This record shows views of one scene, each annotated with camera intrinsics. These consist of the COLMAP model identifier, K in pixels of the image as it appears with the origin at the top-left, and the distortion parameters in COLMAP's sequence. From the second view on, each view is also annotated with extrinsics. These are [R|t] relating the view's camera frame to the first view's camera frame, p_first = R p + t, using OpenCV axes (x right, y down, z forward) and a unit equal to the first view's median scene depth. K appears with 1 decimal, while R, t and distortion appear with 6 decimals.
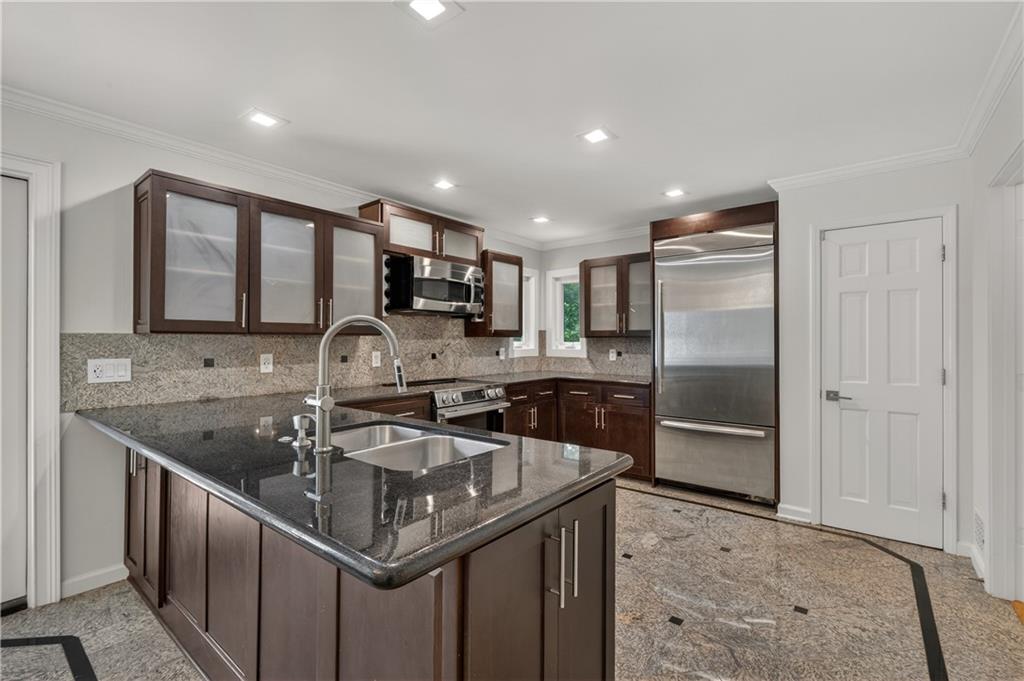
lens RADIAL K [[439.2, 0, 512.0], [0, 439.2, 340.5], [0, 0, 1]] dist [-0.000981, -0.000064]
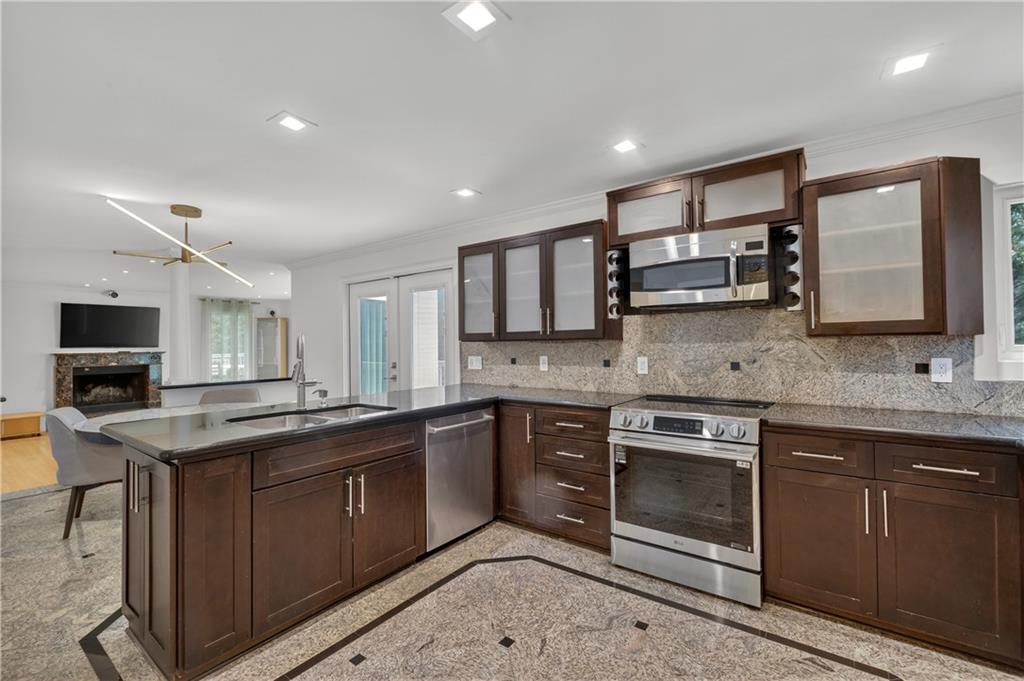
lens RADIAL K [[439.2, 0, 512.0], [0, 439.2, 340.5], [0, 0, 1]] dist [-0.000981, -0.000064]
pose [[0.038265, -0.012856, -0.999185, 0.617453], [0.008964, 0.999881, -0.012522, 0.000849], [0.999227, -0.008477, 0.038376, 0.765305]]
